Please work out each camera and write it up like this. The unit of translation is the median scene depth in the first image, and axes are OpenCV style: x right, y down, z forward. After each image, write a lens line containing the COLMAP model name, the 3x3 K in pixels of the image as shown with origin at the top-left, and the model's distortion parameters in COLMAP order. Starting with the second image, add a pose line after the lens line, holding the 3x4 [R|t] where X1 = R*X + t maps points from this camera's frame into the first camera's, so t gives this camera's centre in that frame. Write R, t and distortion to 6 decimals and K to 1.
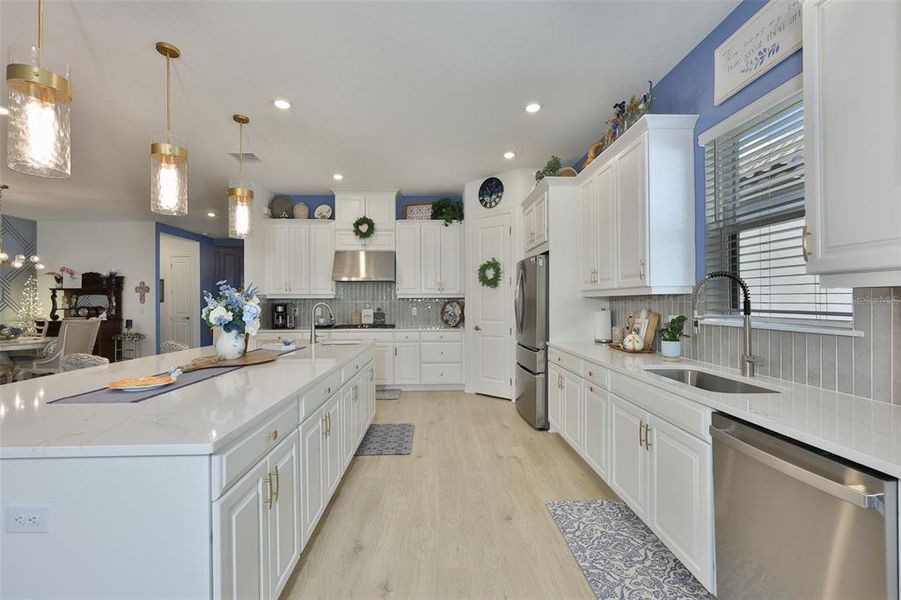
lens RADIAL K [[388.0, 0, 447.6], [0, 388.0, 301.2], [0, 0, 1]] dist [-0.000383, 0.000088]
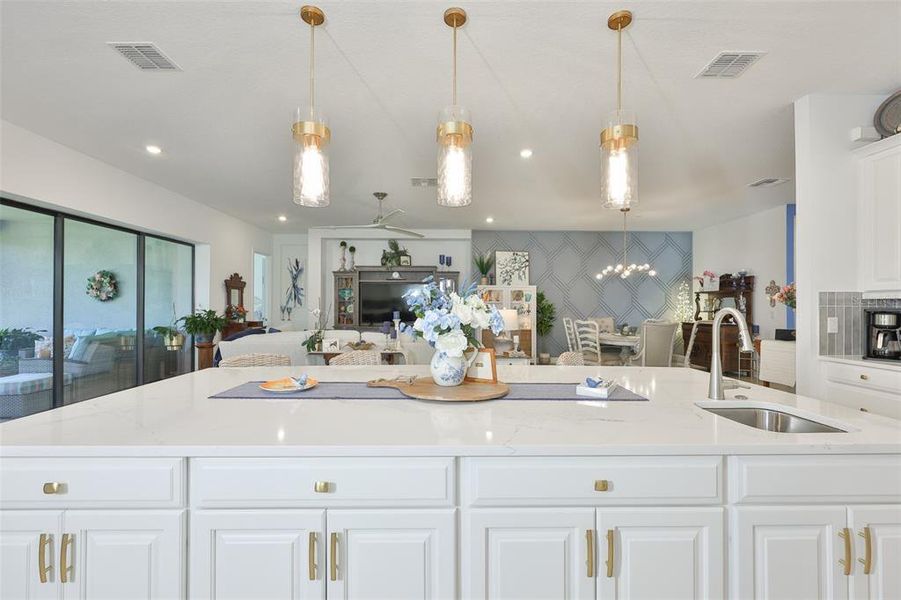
lens RADIAL K [[387.3, 0, 448.5], [0, 387.3, 304.1], [0, 0, 1]] dist [0.000498, -0.000011]
pose [[-0.012104, 0.000563, -0.999927, 0.067721], [-0.000264, 1.000000, 0.000566, -0.000266], [0.999927, 0.000271, -0.012104, 0.439692]]
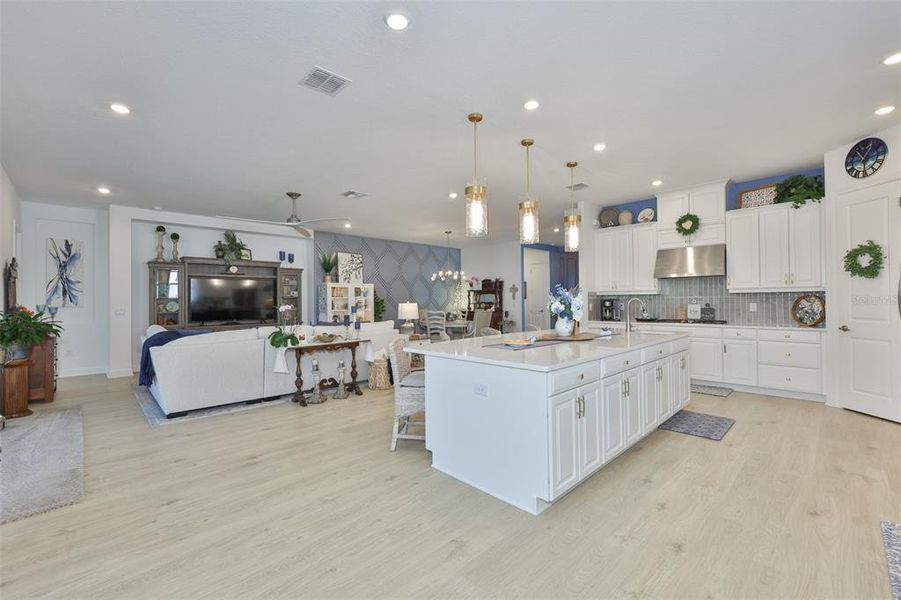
lens RADIAL K [[381.5, 0, 449.5], [0, 381.5, 298.8], [0, 0, 1]] dist [-0.000405, 0.000037]
pose [[0.674488, -0.005674, -0.738264, 0.099766], [0.008752, 0.999962, 0.000310, 0.000101], [0.738233, -0.006671, 0.674512, -0.137665]]
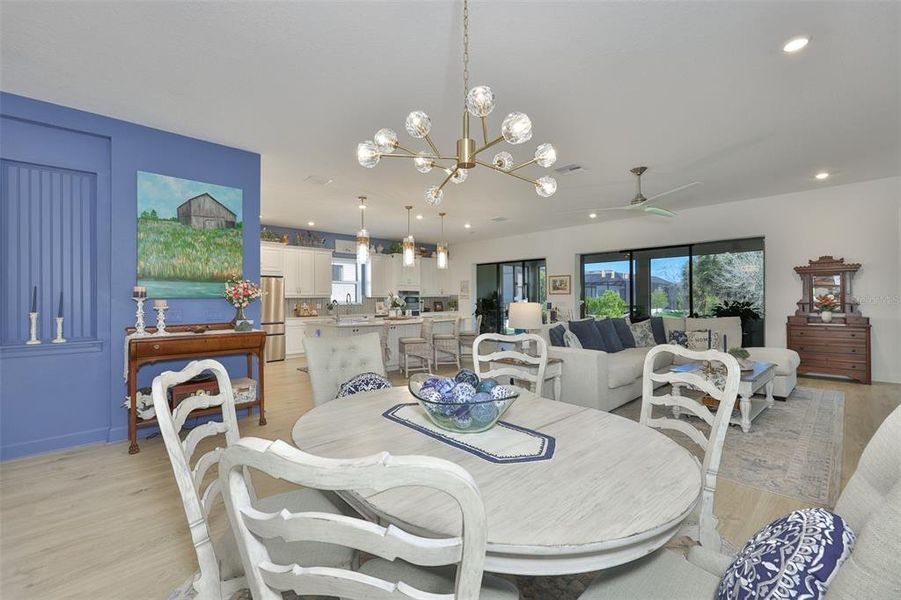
lens RADIAL K [[382.7, 0, 452.4], [0, 382.7, 299.3], [0, 0, 1]] dist [-0.001885, -0.000010]
pose [[-0.675580, 0.008290, 0.737240, -1.297696], [0.008449, 0.999958, -0.003502, 0.009265], [-0.737238, 0.003863, -0.675622, 1.155333]]
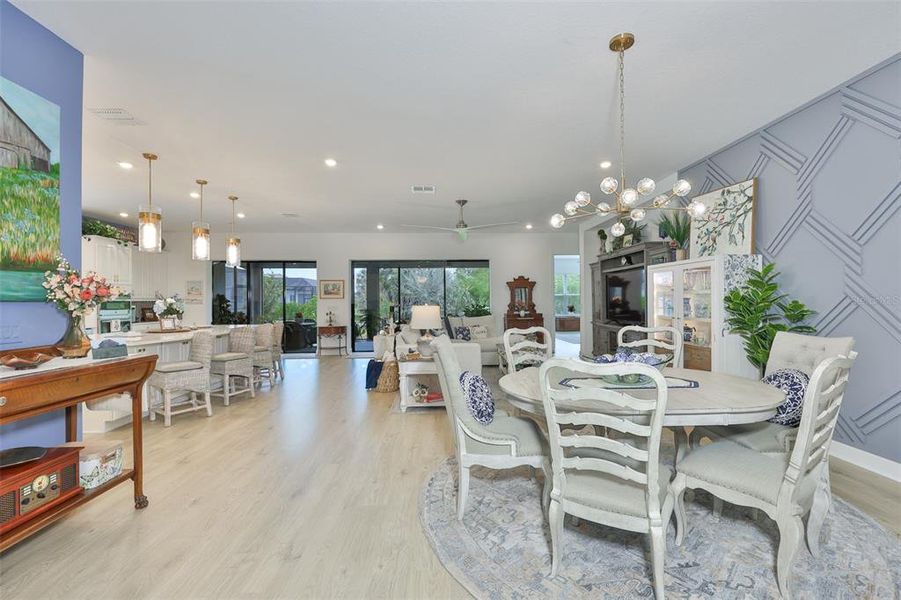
lens RADIAL K [[388.4, 0, 462.2], [0, 388.4, 300.9], [0, 0, 1]] dist [0.000162, -0.000195]
pose [[-0.999186, 0.012899, -0.038218, -0.898007], [0.013008, 0.999912, -0.002615, 0.007150], [0.038181, -0.003110, -0.999266, 1.385189]]
